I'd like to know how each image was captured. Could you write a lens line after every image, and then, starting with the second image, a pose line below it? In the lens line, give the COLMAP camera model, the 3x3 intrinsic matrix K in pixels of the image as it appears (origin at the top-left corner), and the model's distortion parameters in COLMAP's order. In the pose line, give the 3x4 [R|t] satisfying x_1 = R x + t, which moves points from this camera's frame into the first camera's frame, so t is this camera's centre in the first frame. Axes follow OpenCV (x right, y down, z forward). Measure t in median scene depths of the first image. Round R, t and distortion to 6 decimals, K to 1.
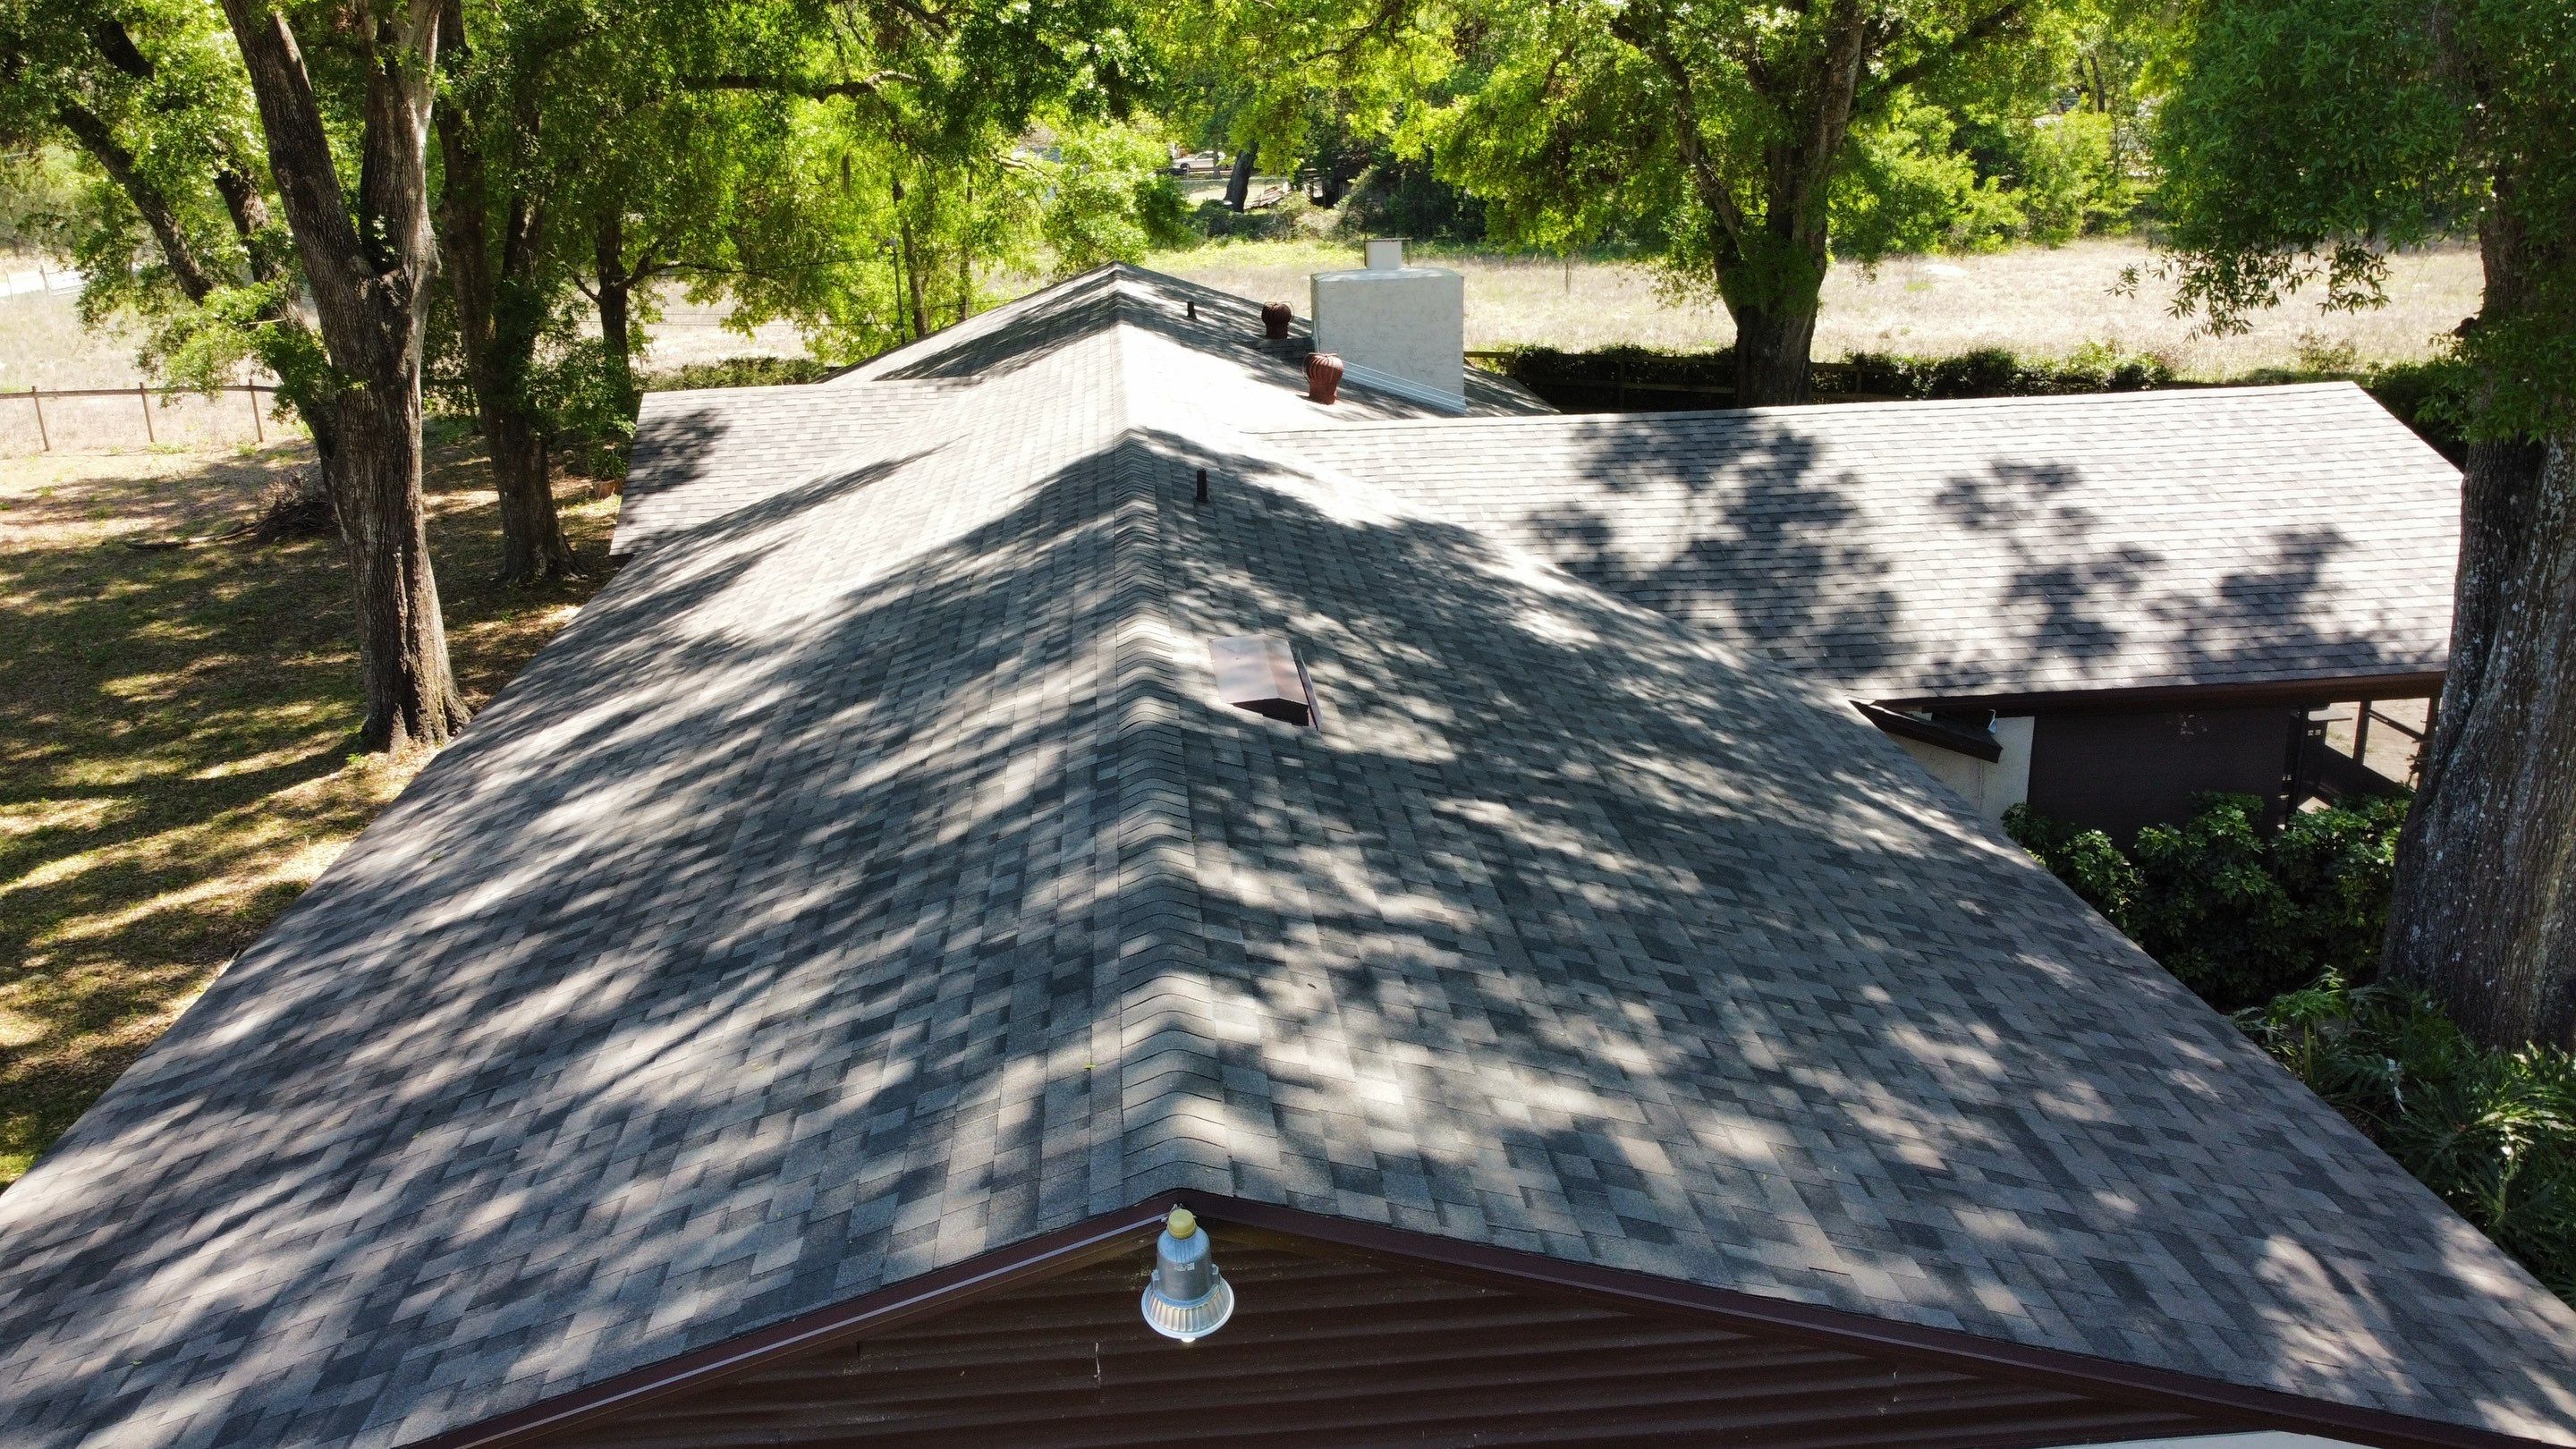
lens RADIAL K [[1952.6, 0, 1246.6], [0, 1952.6, 699.7], [0, 0, 1]] dist [-0.006572, 0.001024]
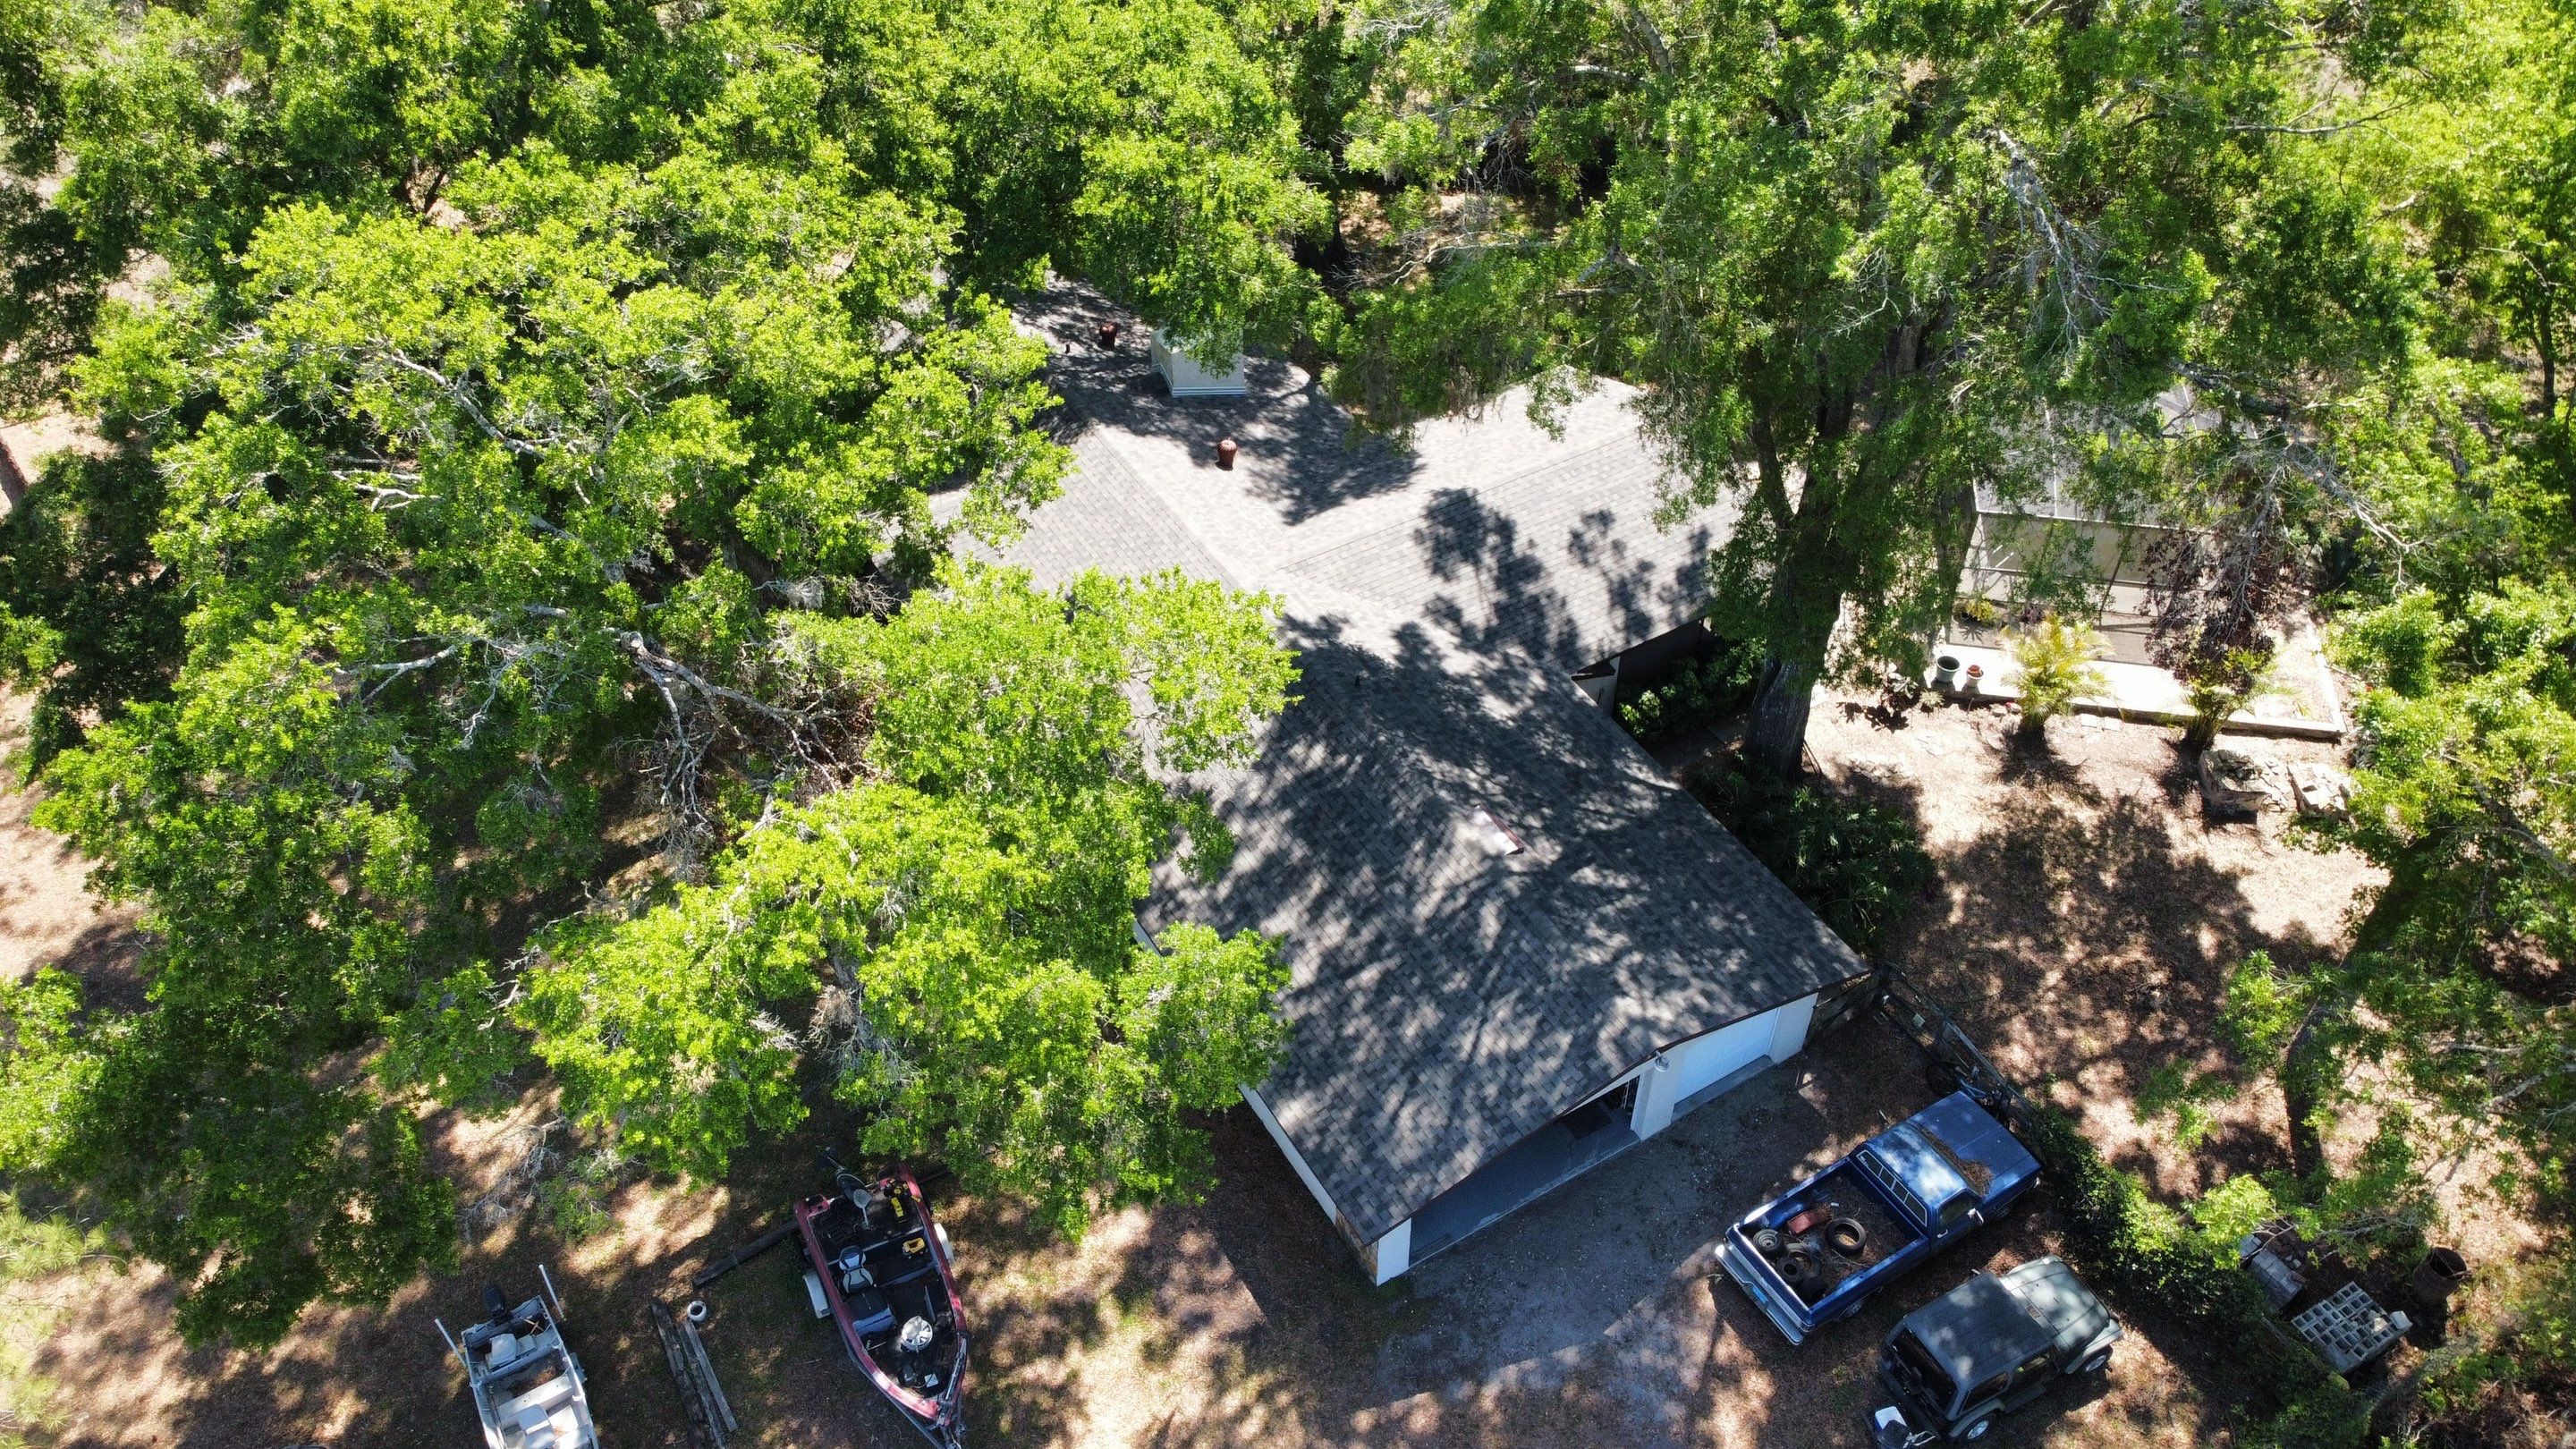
lens RADIAL K [[1917.0, 0, 1276.4], [0, 1917.0, 716.6], [0, 0, 1]] dist [-0.042259, 0.000682]
pose [[0.891946, -0.289059, 0.347674, -0.651688], [0.109508, 0.884163, 0.454162, -0.794183], [-0.438681, -0.367015, 0.820280, -0.656188]]
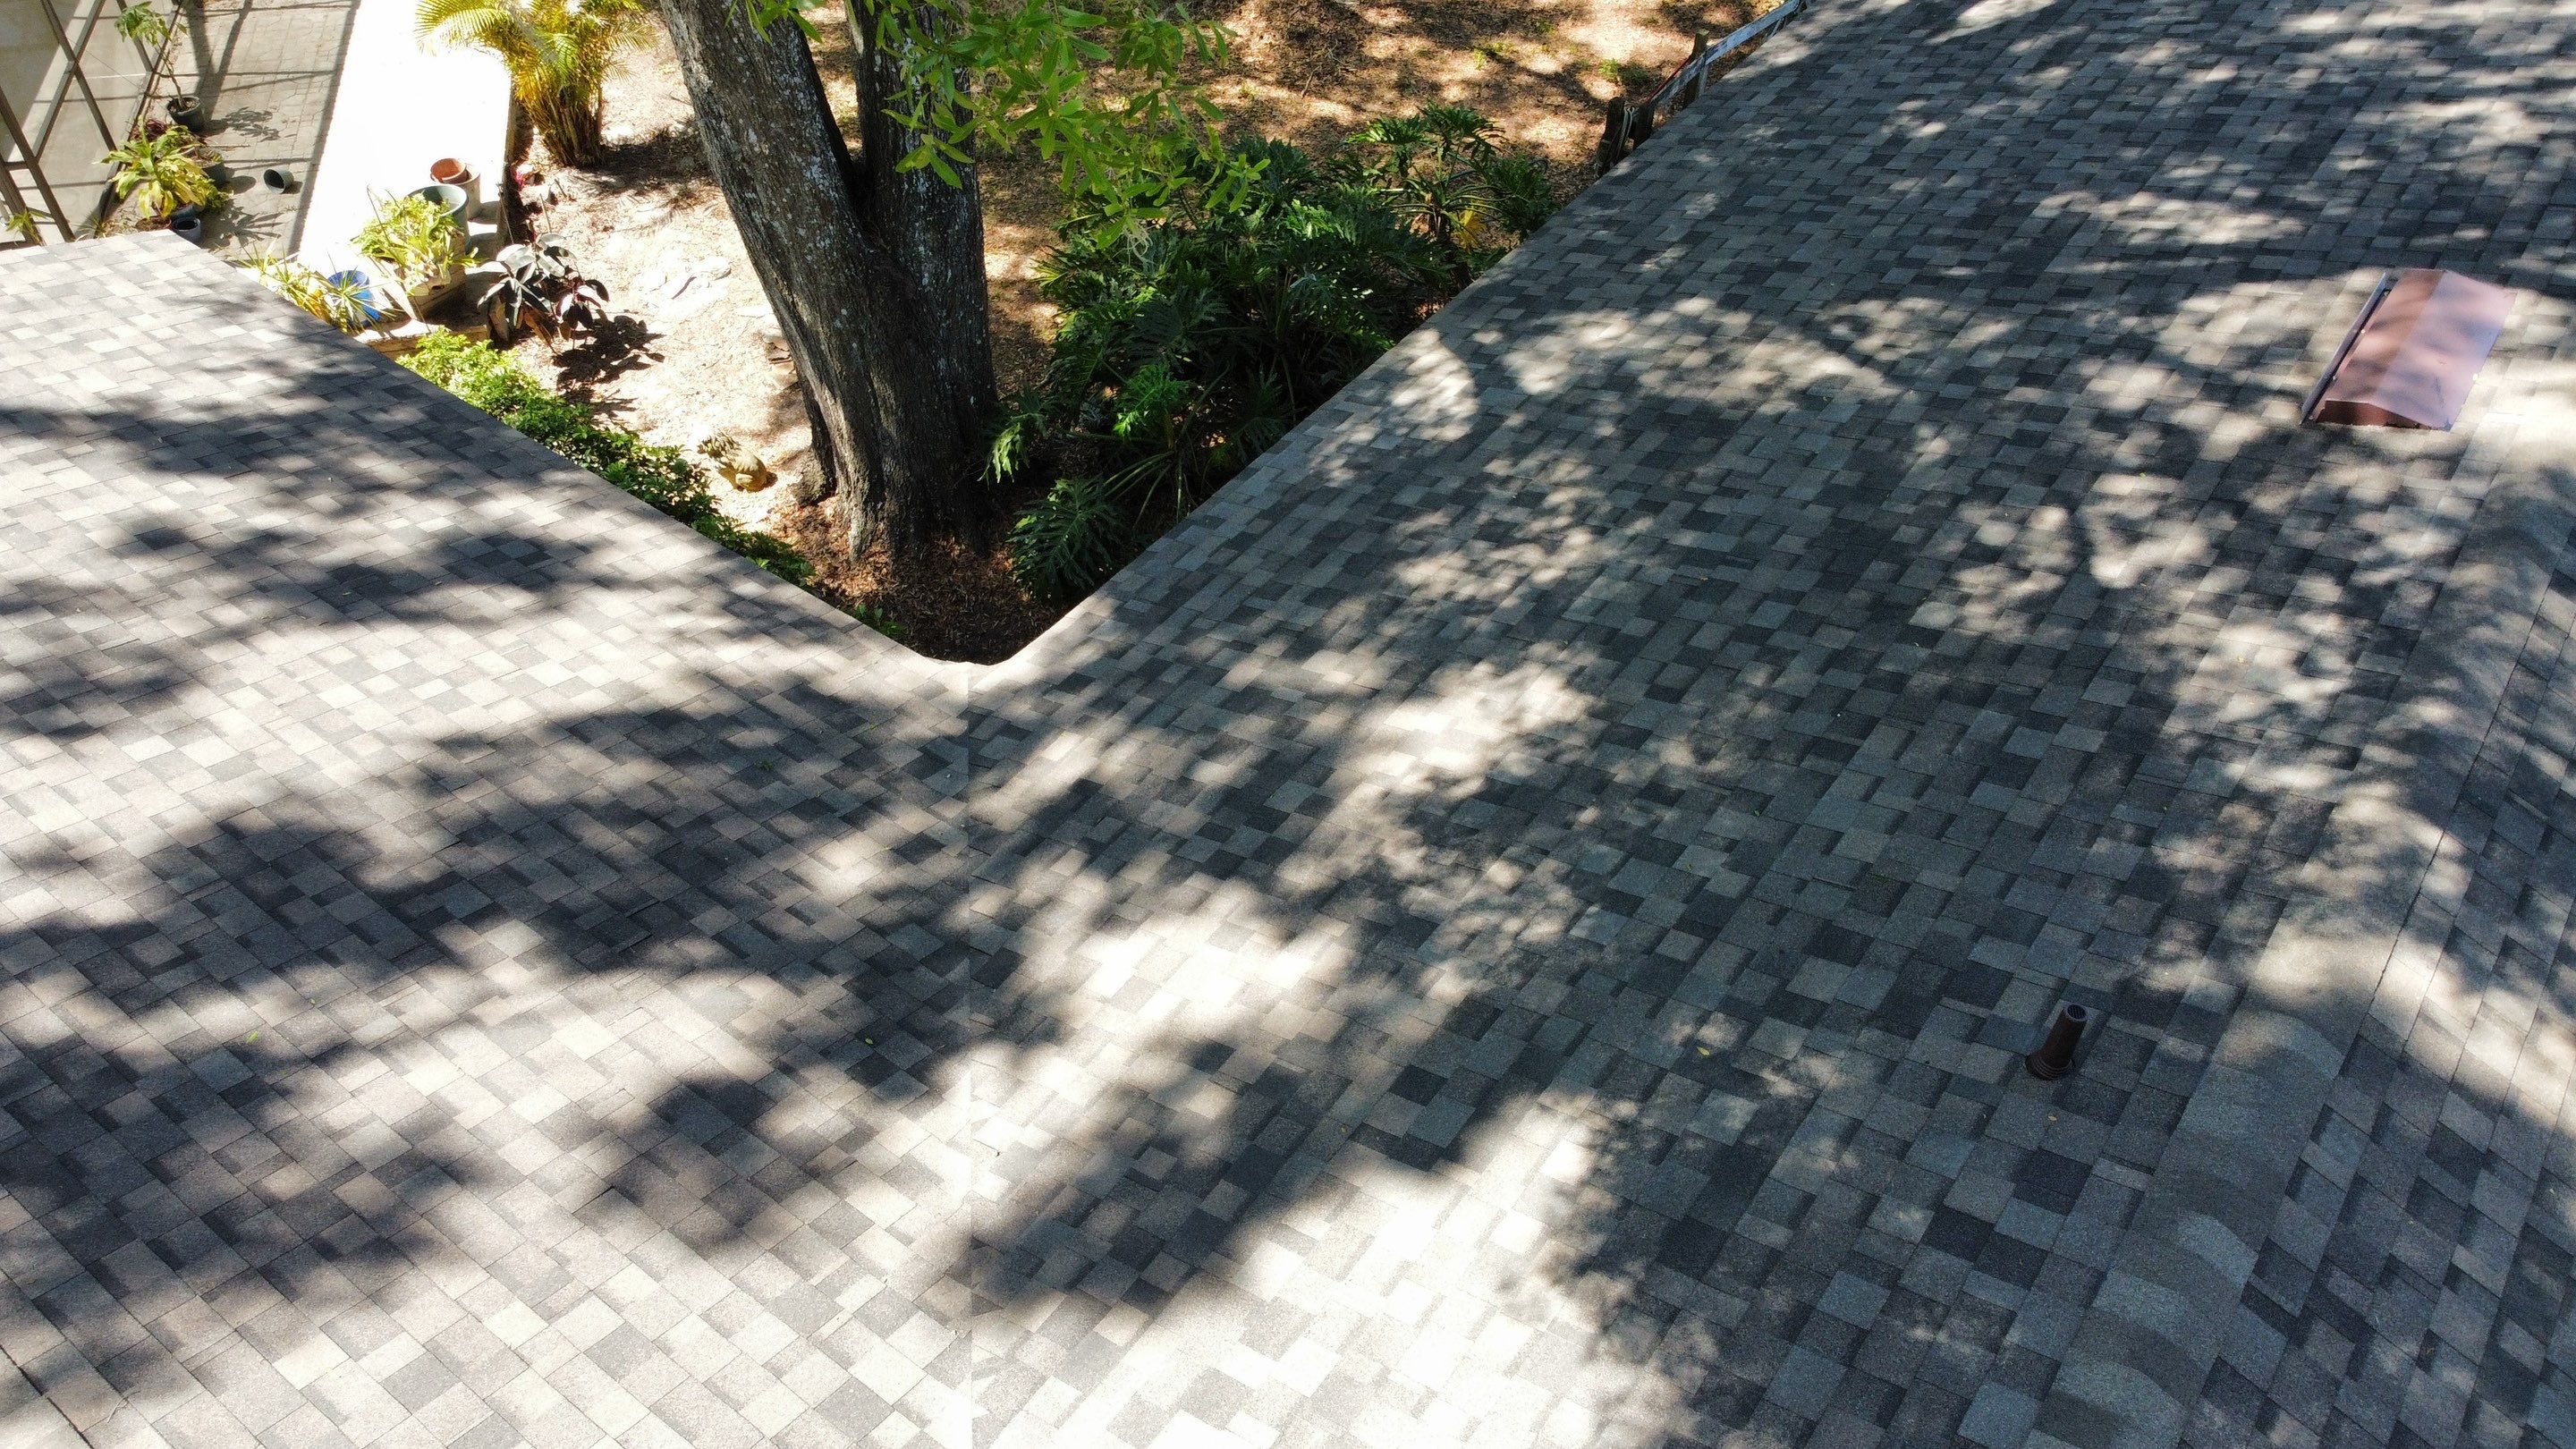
lens RADIAL K [[1898.5, 0, 1180.6], [0, 1898.5, 720.4], [0, 0, 1]] dist [-0.004733, -0.001523]
pose [[-0.751379, -0.454195, 0.478682, -0.030243], [0.221336, 0.509918, 0.831261, -0.317646], [-0.621643, 0.730542, -0.282612, 0.745720]]
